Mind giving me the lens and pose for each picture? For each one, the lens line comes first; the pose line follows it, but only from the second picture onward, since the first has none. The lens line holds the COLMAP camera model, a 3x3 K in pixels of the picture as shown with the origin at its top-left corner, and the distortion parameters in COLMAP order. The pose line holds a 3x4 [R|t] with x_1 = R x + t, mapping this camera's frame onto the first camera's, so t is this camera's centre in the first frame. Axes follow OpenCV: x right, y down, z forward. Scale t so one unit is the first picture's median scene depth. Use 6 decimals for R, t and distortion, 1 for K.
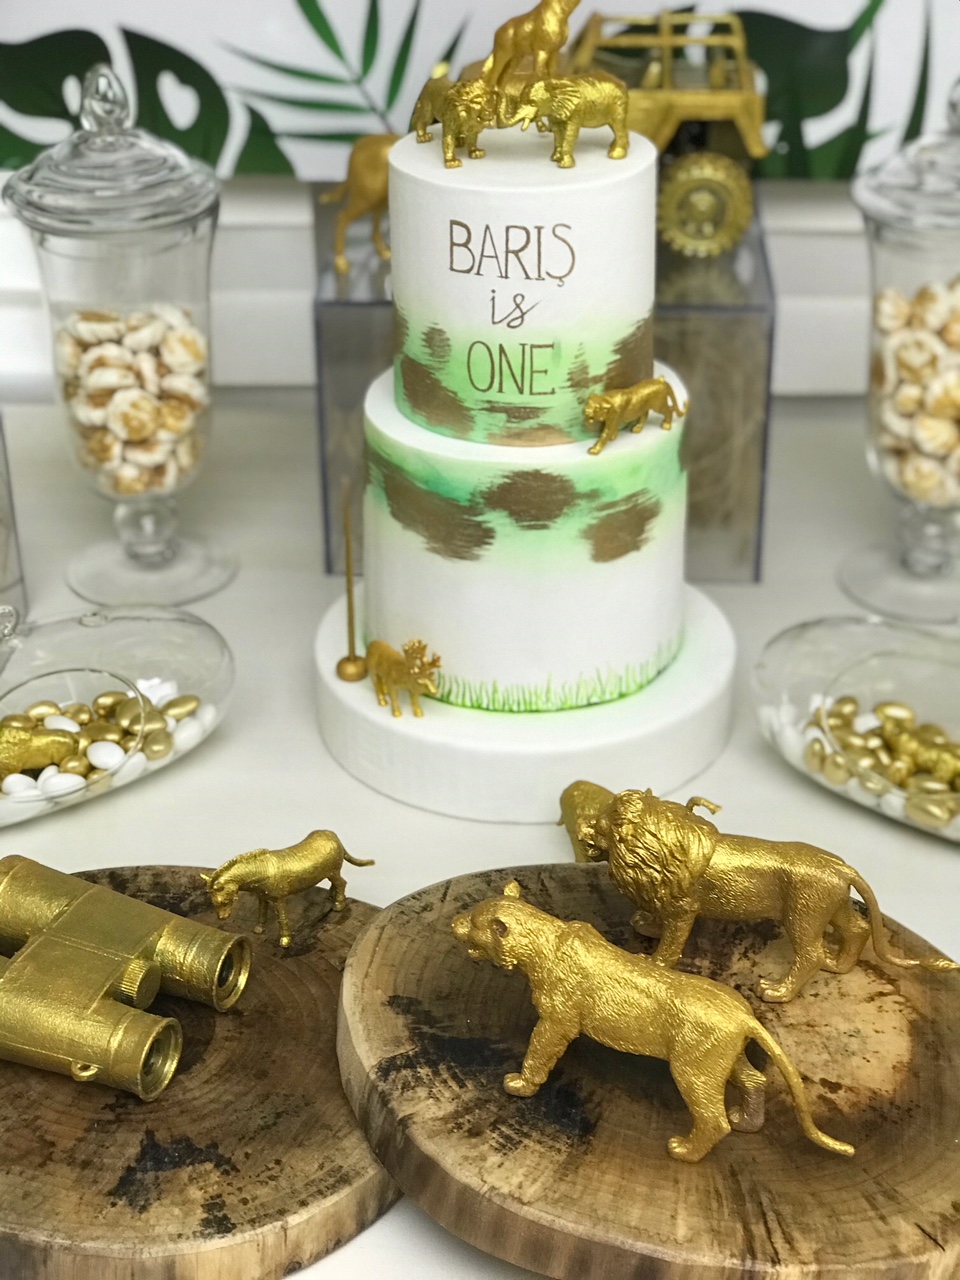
lens RADIAL K [[2151.8, 0, 480.0], [0, 2151.8, 640.0], [0, 0, 1]] dist [0.036425, 0.046875]
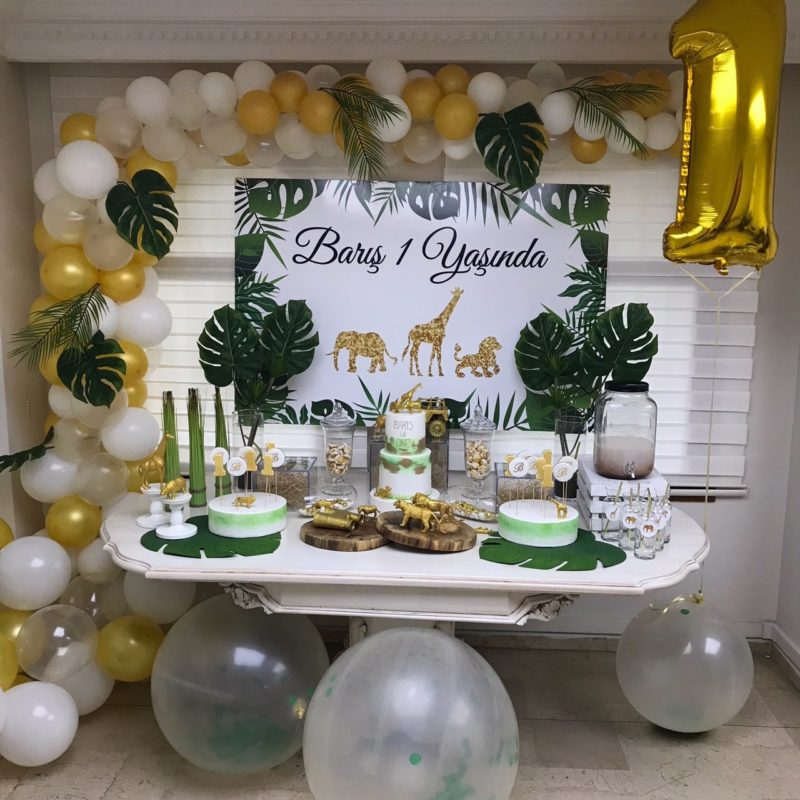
lens RADIAL K [[918.7, 0, 400.0], [0, 918.7, 400.0], [0, 0, 1]] dist [0.000611, -0.000563]
pose [[0.999777, 0.021099, -0.001186, 0.005027], [-0.020363, 0.946830, -0.321088, 0.635790], [-0.005651, 0.321041, 0.947049, -1.666762]]
